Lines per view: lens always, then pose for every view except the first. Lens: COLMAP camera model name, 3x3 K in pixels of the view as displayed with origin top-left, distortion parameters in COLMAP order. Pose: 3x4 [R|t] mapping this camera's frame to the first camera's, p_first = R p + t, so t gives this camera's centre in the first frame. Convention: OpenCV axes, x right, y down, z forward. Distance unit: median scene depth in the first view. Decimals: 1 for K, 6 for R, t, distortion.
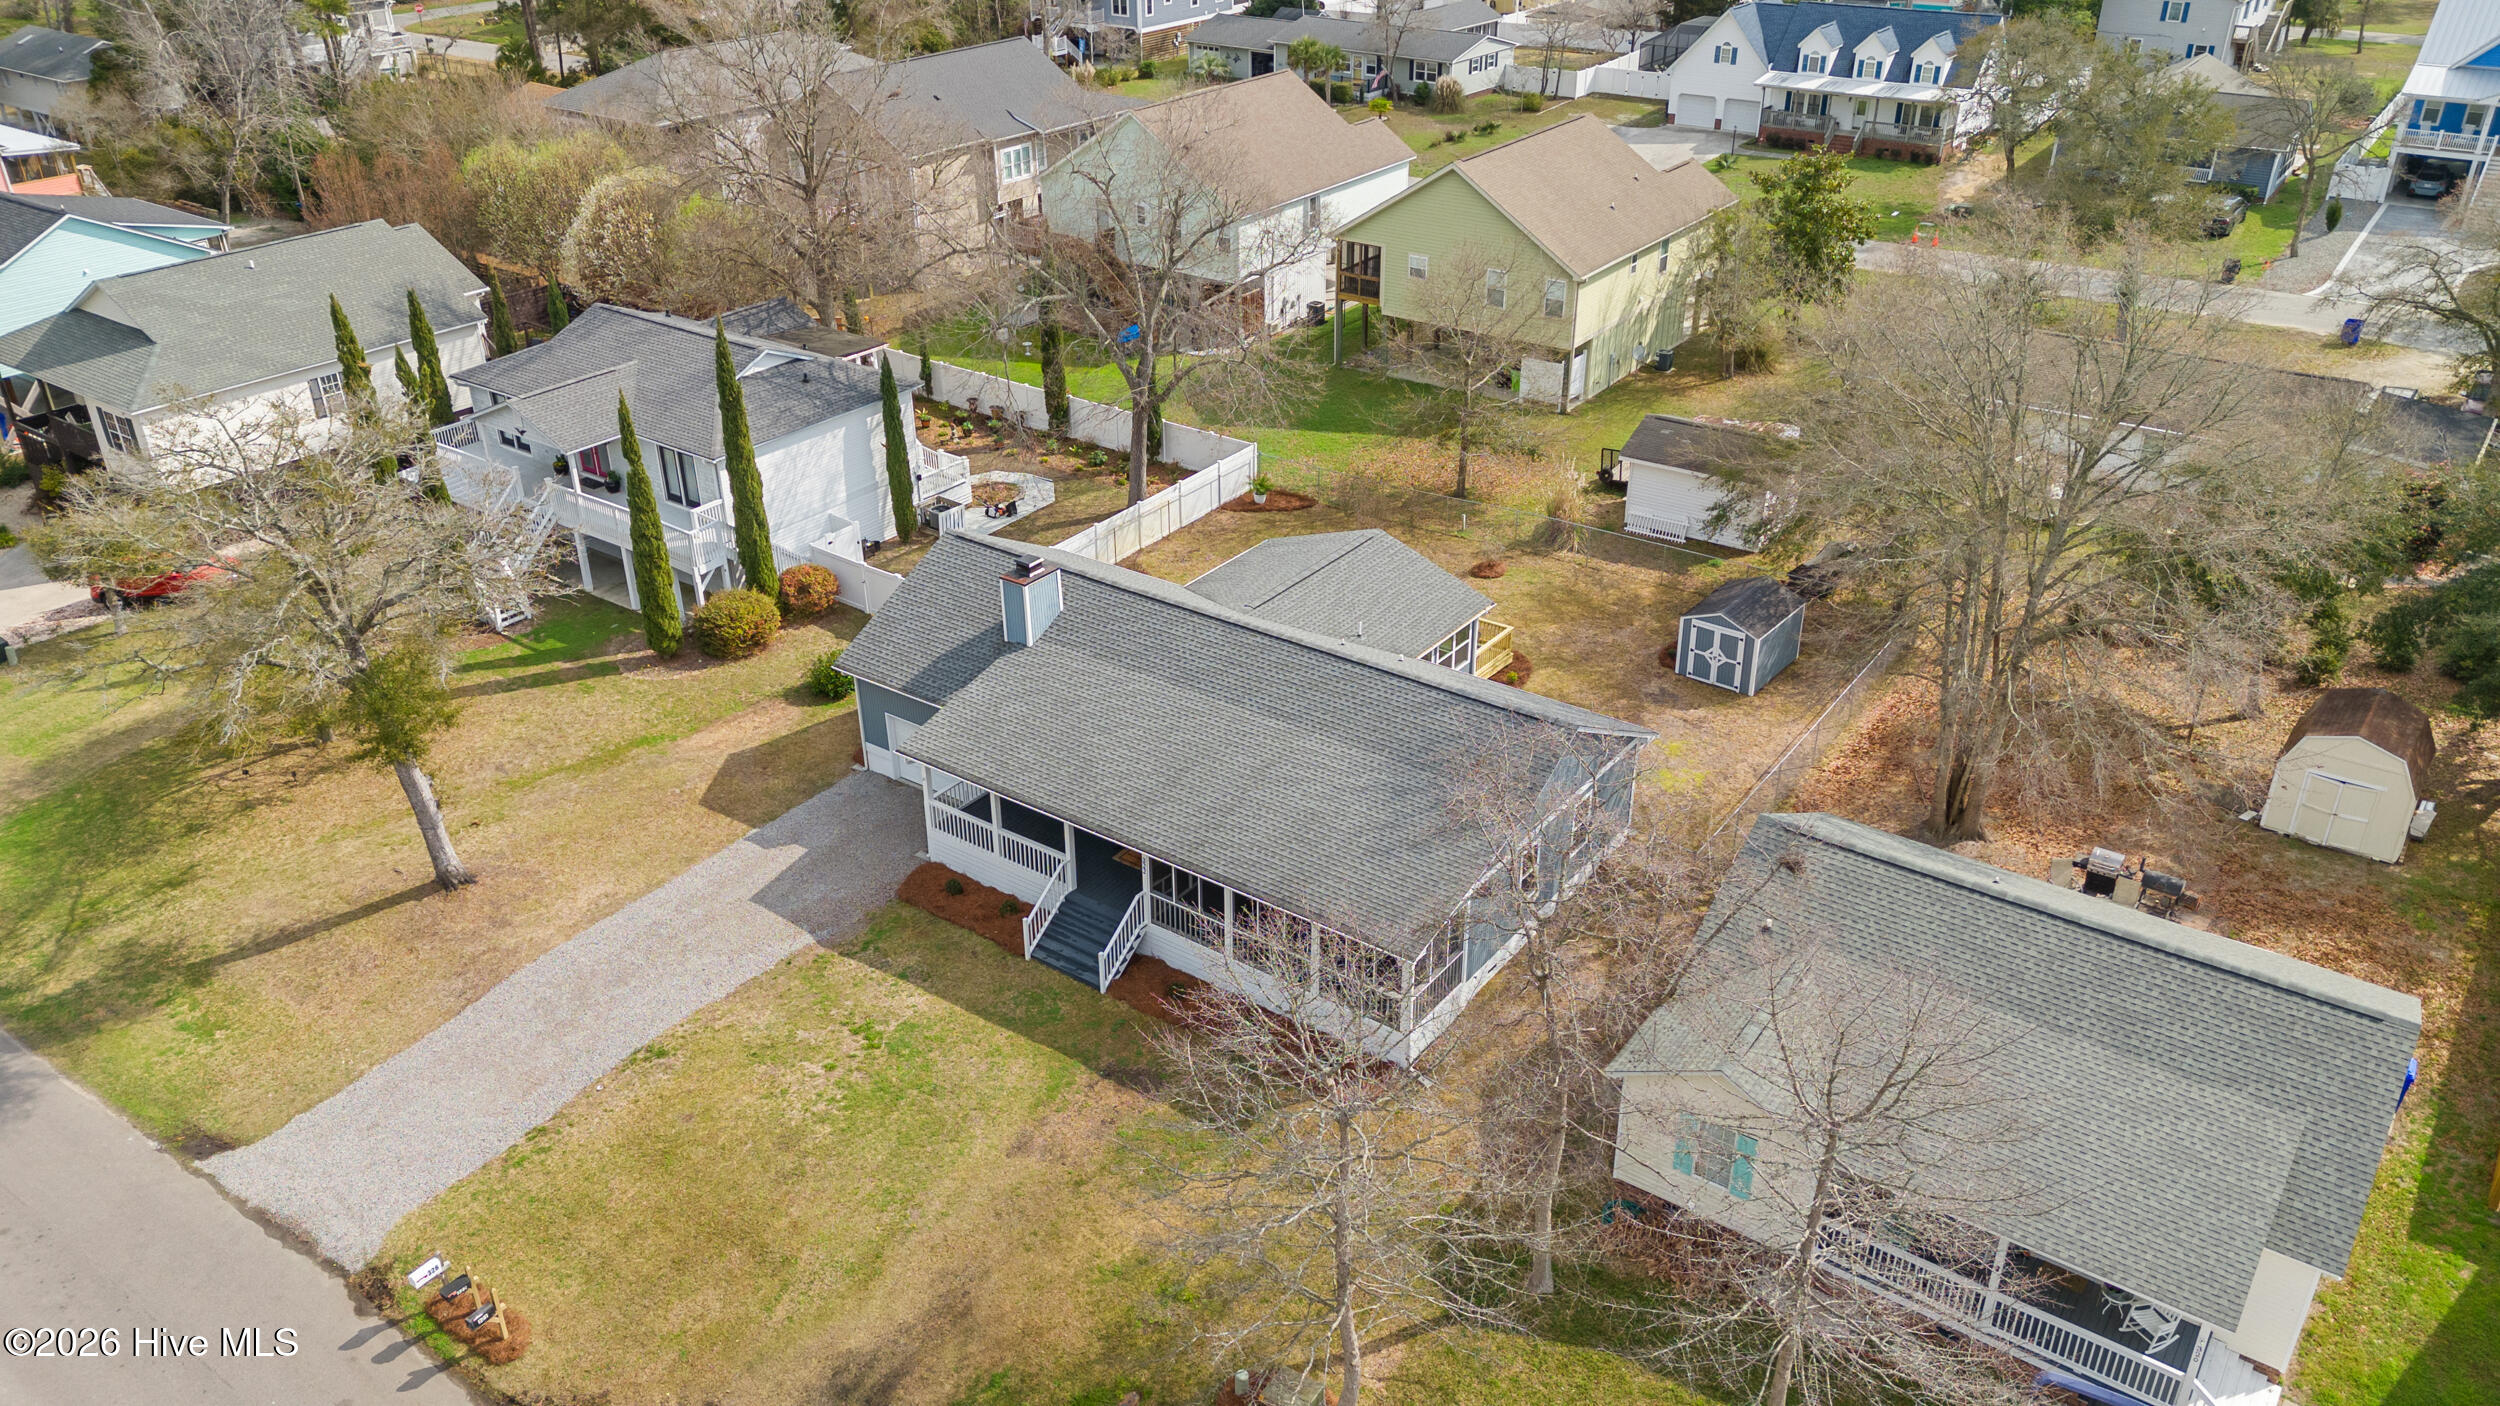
lens RADIAL K [[1818.2, 0, 1250.0], [0, 1818.2, 703.0], [0, 0, 1]] dist [0.040778, 0.001198]
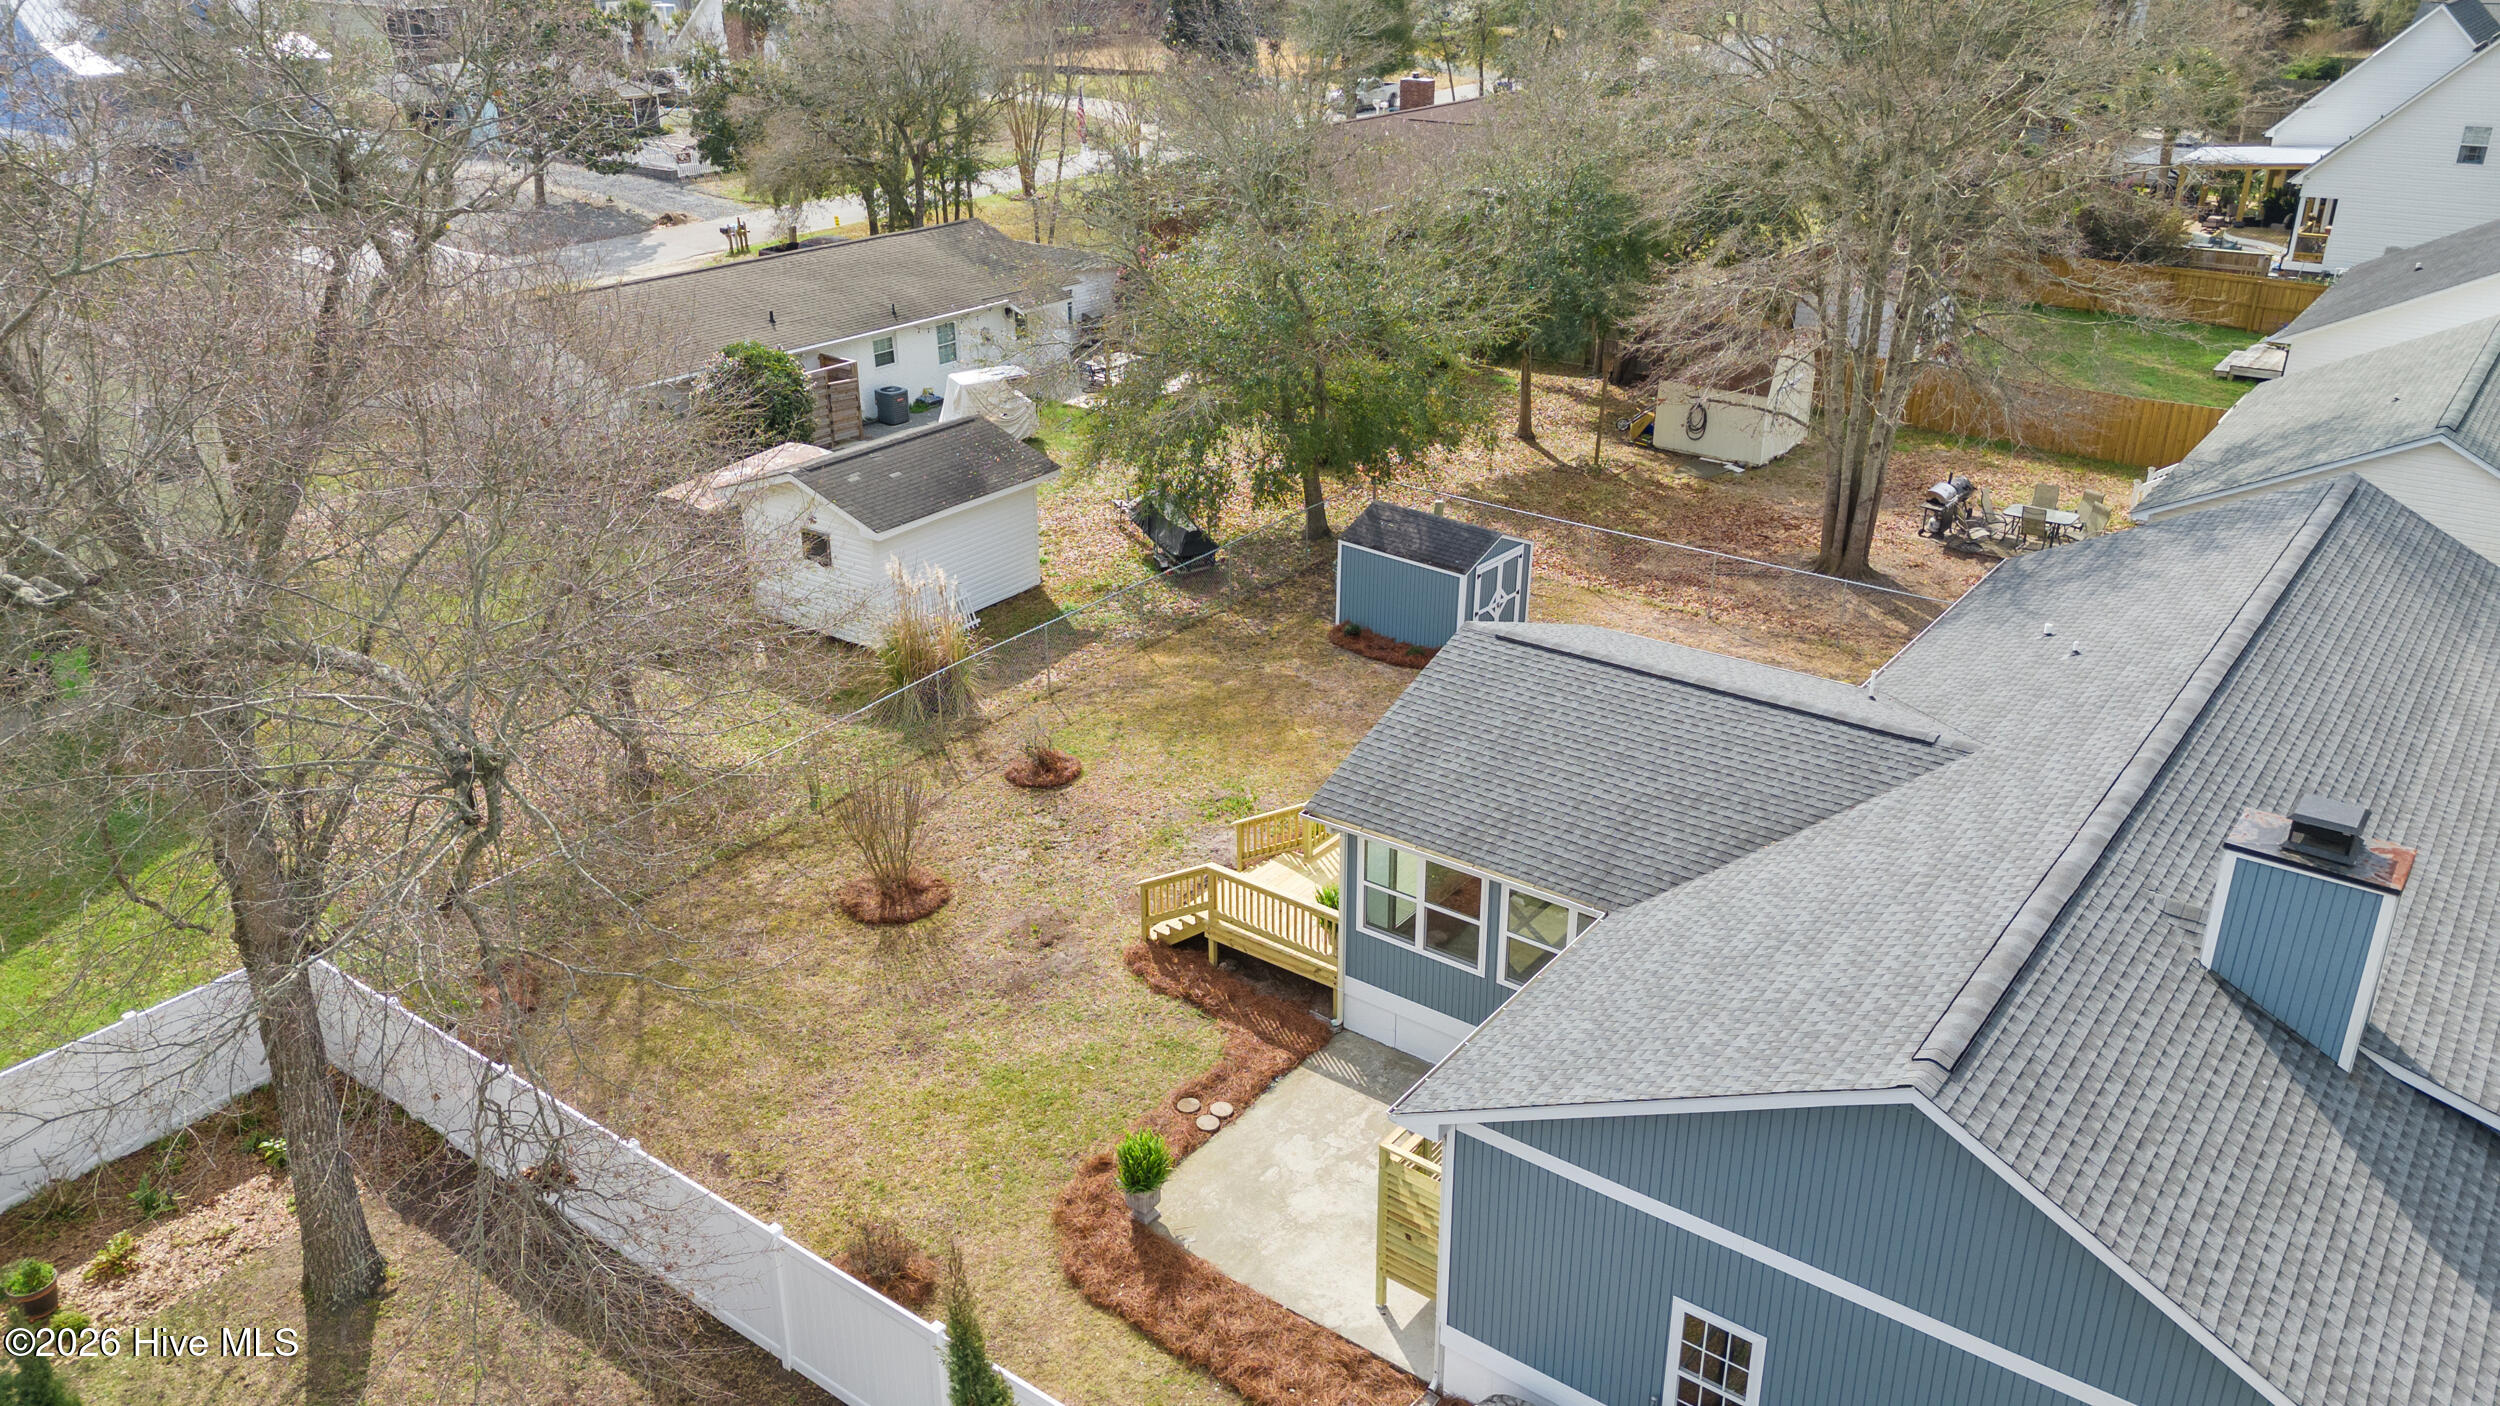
lens RADIAL K [[1818.2, 0, 1250.0], [0, 1818.2, 703.0], [0, 0, 1]] dist [0.040778, 0.001198]
pose [[0.022405, -0.403477, 0.914716, -0.448183], [0.483360, 0.805273, 0.343363, -0.322220], [-0.875135, 0.434444, 0.213066, 1.134068]]
